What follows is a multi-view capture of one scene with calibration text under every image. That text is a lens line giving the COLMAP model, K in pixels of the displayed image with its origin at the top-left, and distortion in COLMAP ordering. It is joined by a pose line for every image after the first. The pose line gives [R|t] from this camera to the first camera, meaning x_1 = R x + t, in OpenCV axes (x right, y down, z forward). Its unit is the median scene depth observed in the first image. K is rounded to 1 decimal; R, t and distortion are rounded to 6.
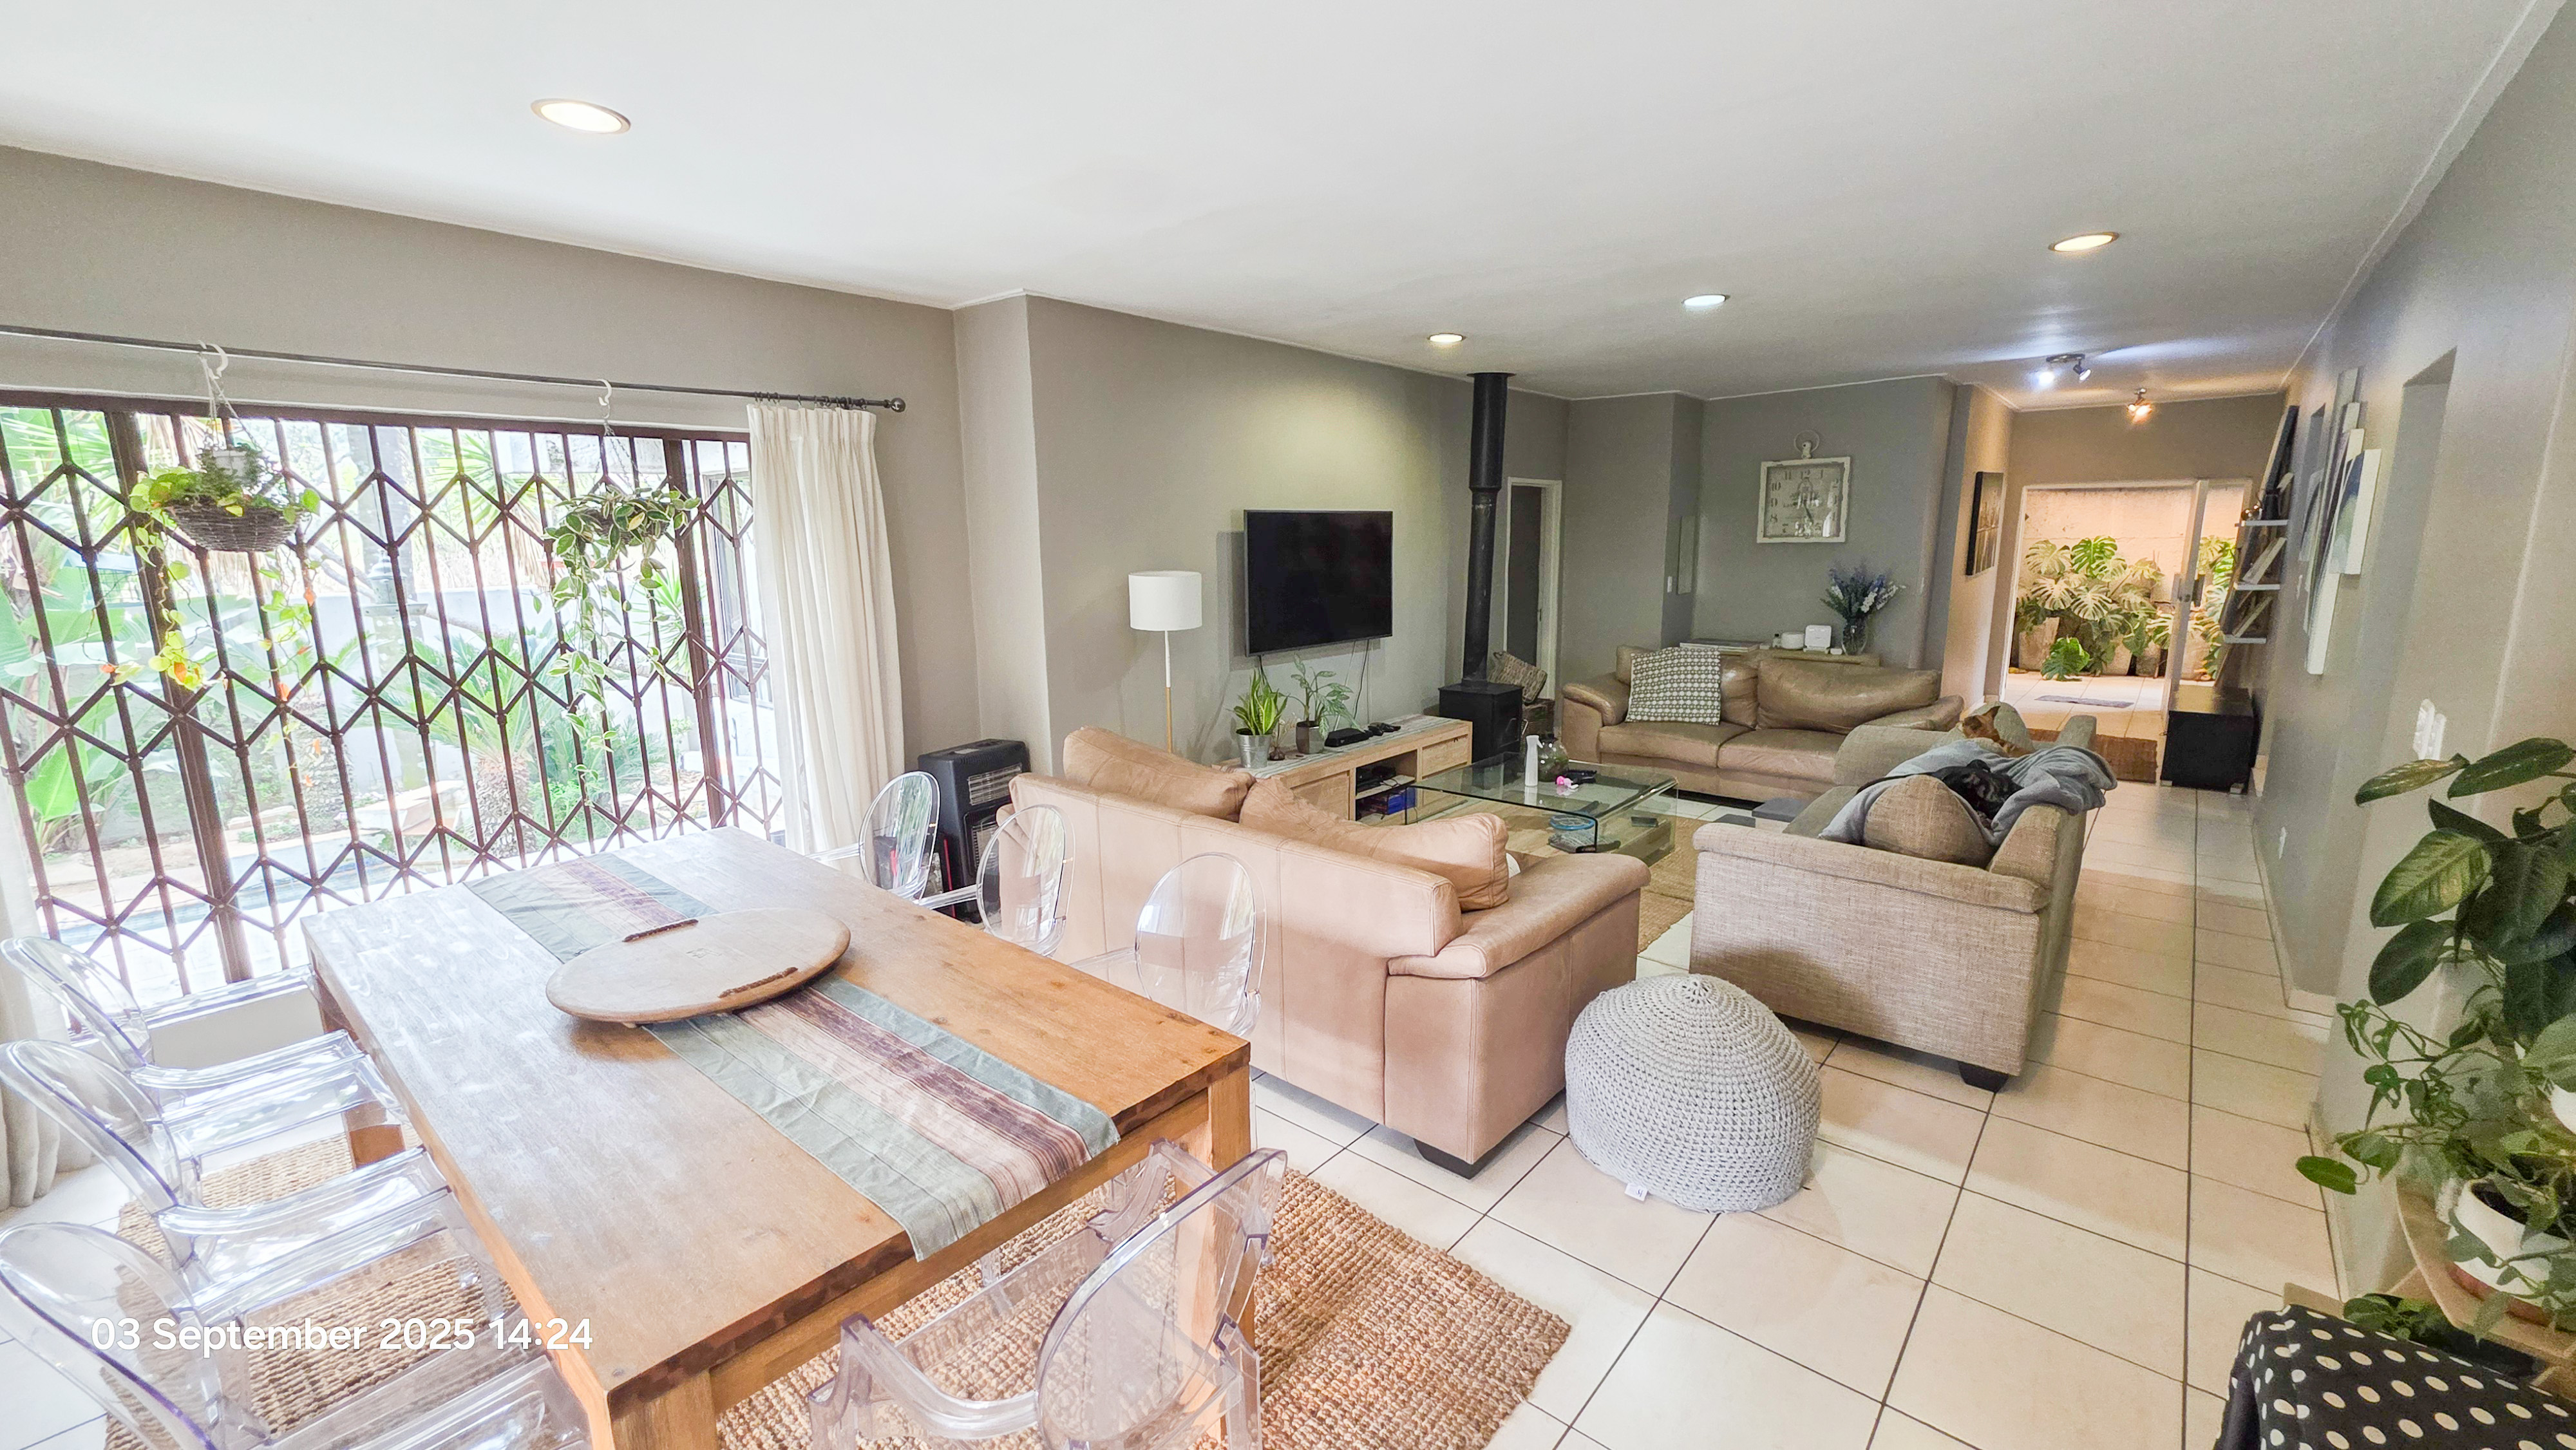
lens RADIAL K [[1033.9, 0, 1279.5], [0, 1033.9, 723.8], [0, 0, 1]] dist [-0.000242, -0.000244]
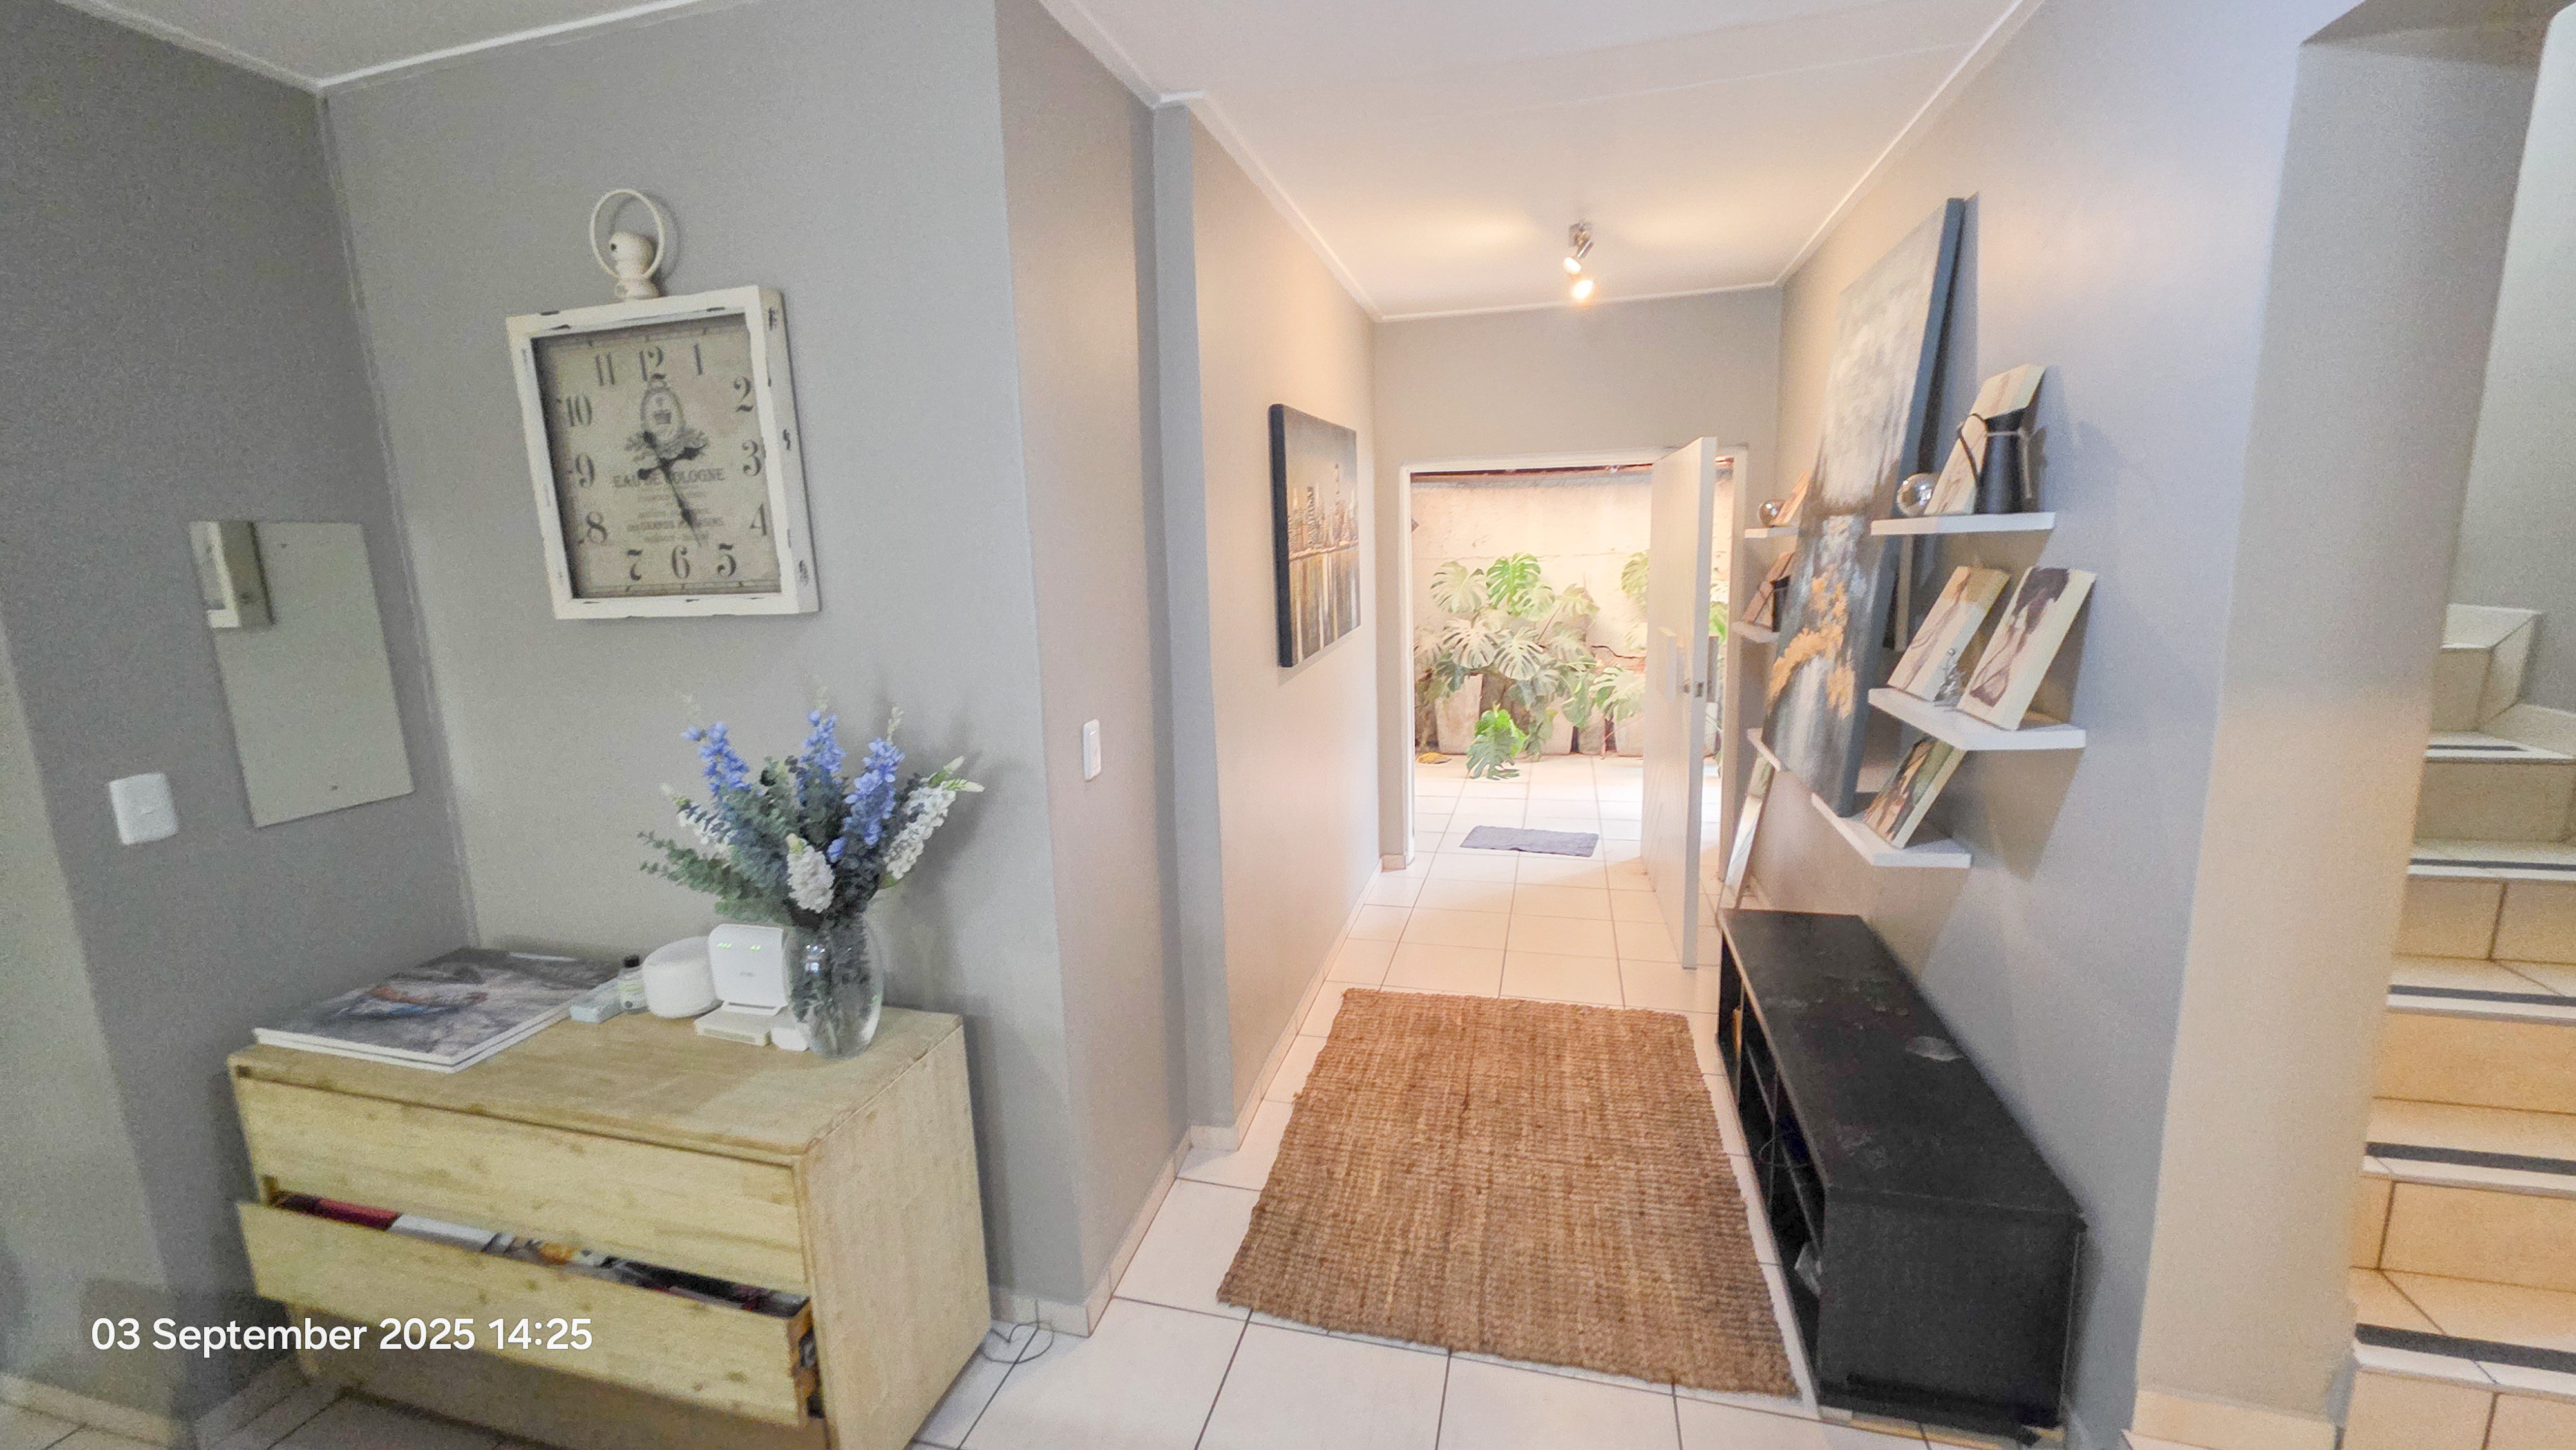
lens RADIAL K [[1033.9, 0, 1283.4], [0, 1033.9, 726.7], [0, 0, 1]] dist [-0.000242, -0.000244]
pose [[0.897127, -0.092190, 0.432048, 0.358261], [0.099137, 0.995053, 0.006469, -0.090022], [-0.430506, 0.037029, 0.901828, 0.467377]]
